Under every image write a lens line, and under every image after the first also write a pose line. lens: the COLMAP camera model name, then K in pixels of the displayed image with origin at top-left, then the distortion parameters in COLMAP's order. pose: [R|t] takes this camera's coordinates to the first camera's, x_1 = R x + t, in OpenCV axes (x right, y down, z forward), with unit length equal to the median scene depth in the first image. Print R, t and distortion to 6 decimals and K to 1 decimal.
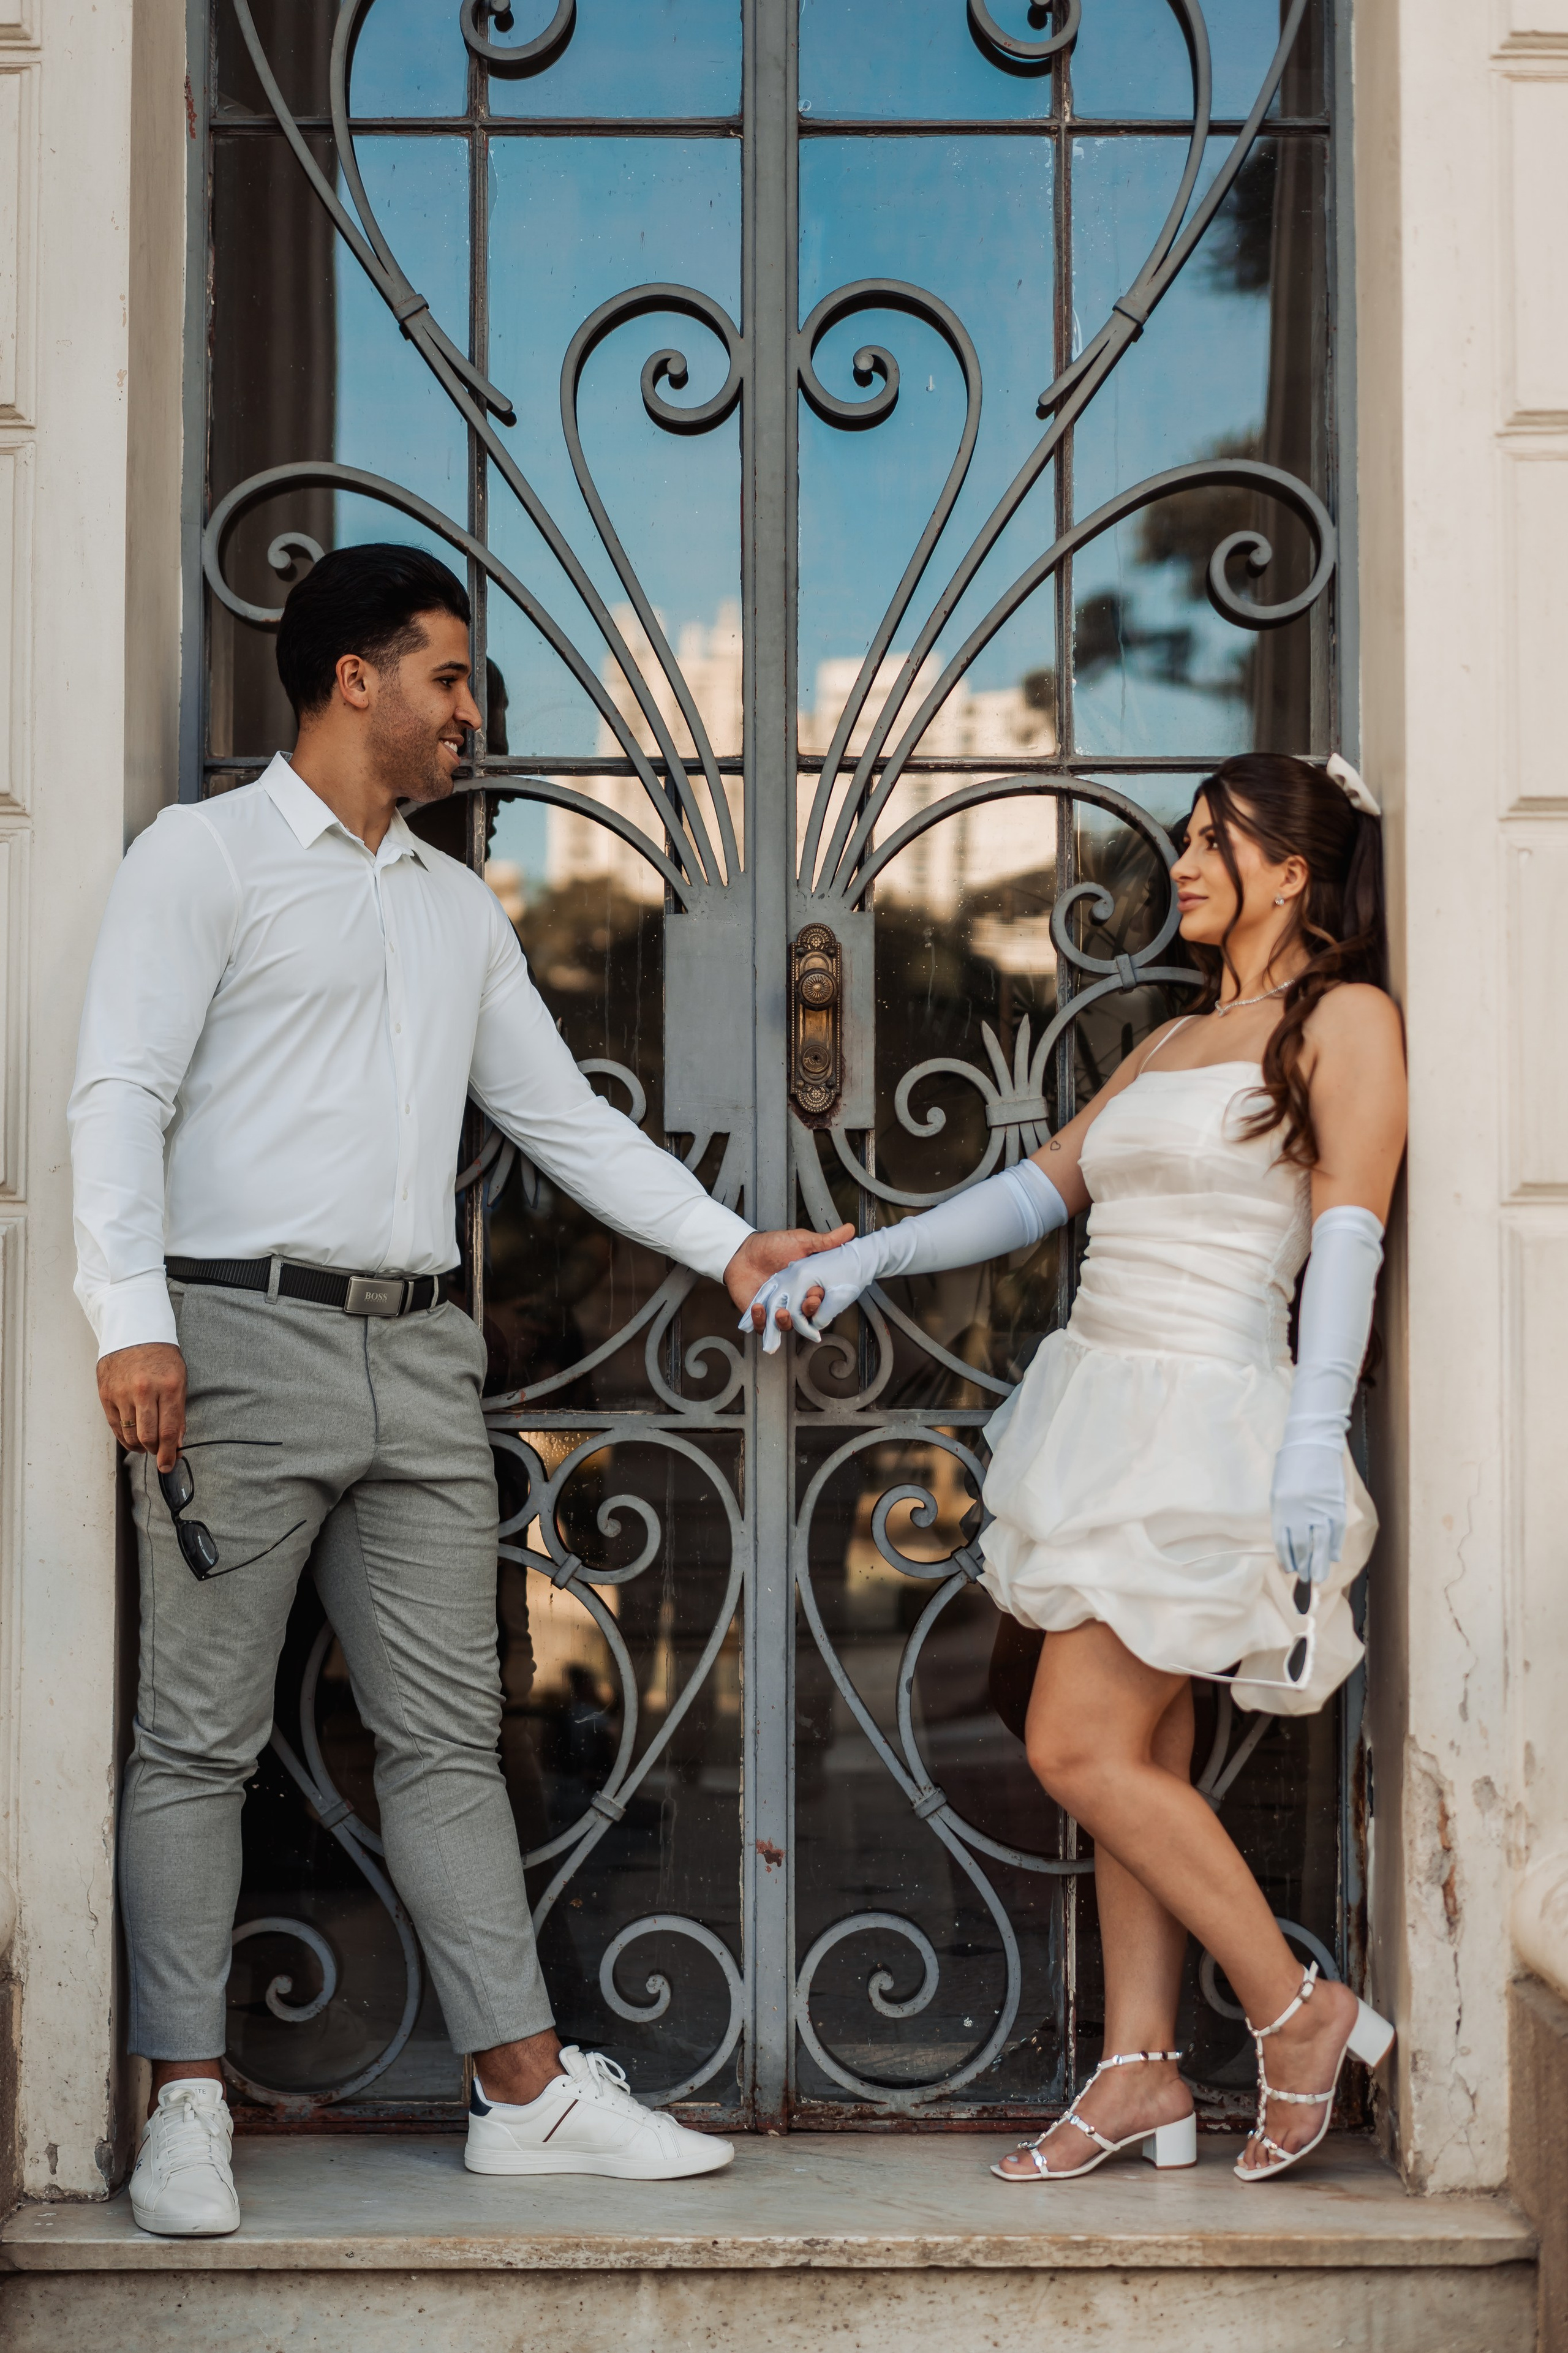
lens RADIAL K [[3743.4, 0, 828.9], [0, 3743.4, 1176.2], [0, 0, 1]] dist [-0.009472, -0.122727]
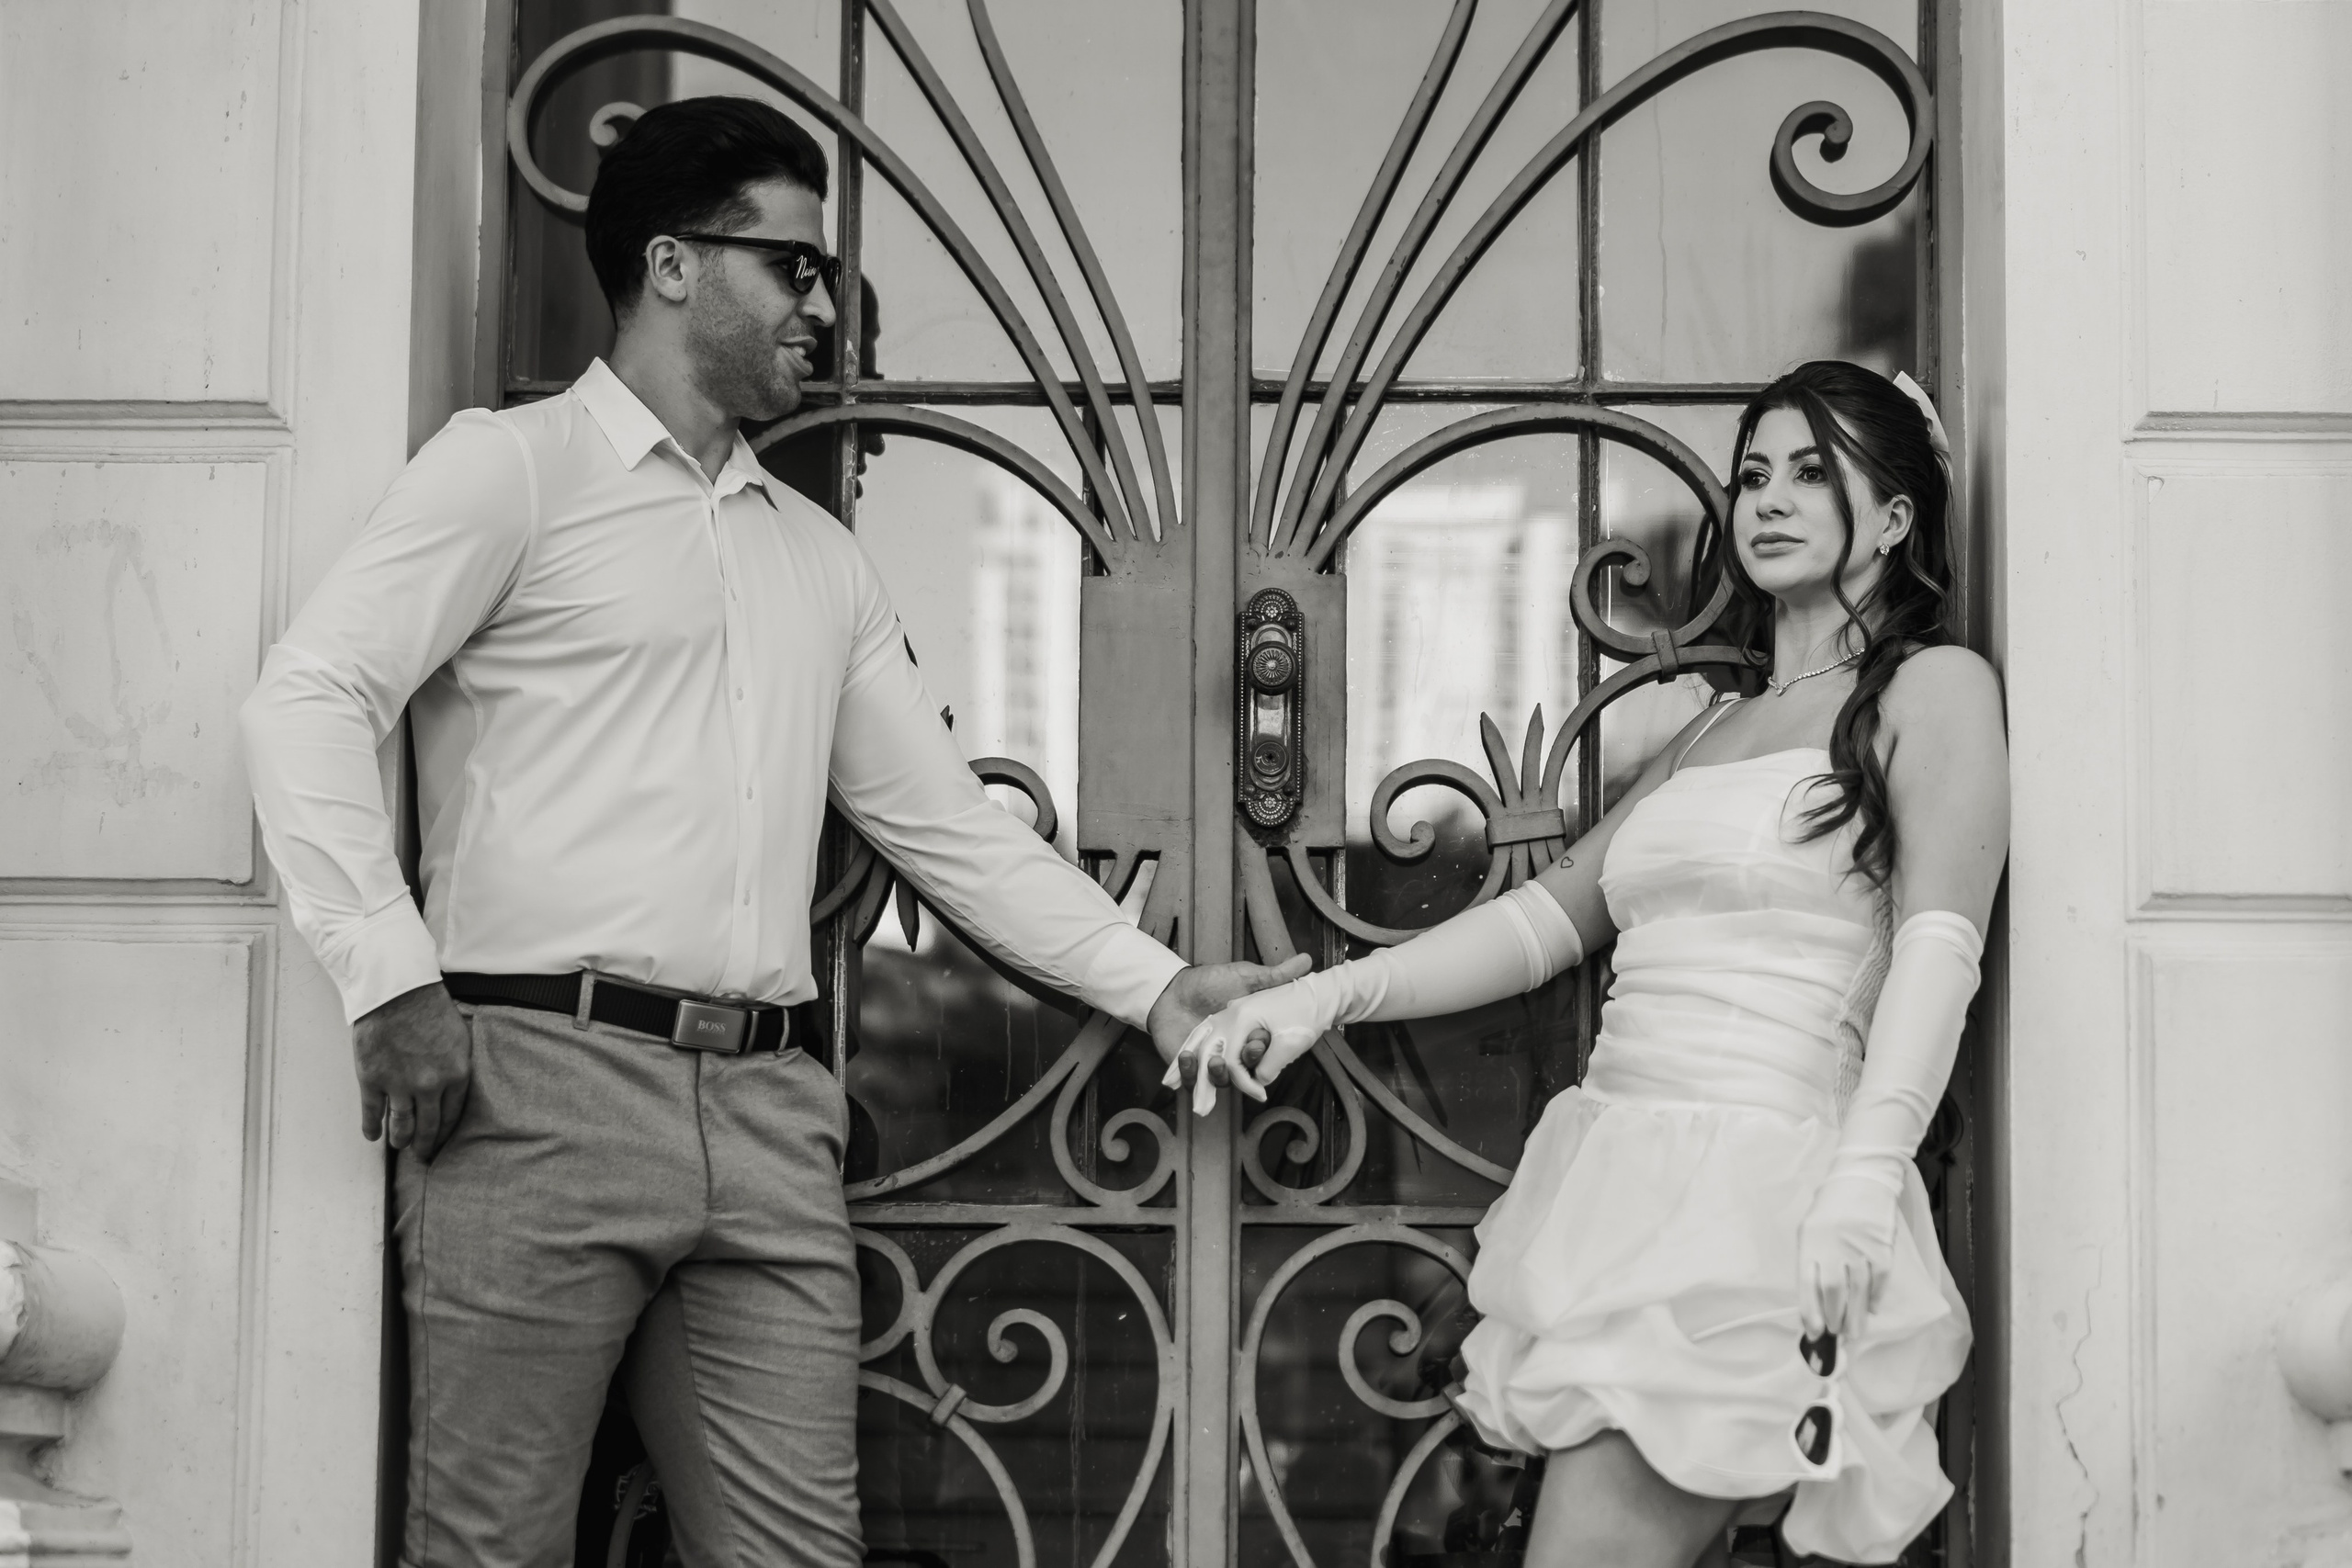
lens RADIAL K [[5517.2, 0, 1176.0], [0, 5517.2, 784.0], [0, 0, 1]] dist [-0.049193, -0.008755]
pose [[0.999392, 0.005558, -0.034422, 0.017681], [-0.008353, 0.996630, -0.081602, 0.073220], [0.033852, 0.081839, 0.996070, -0.166599]]
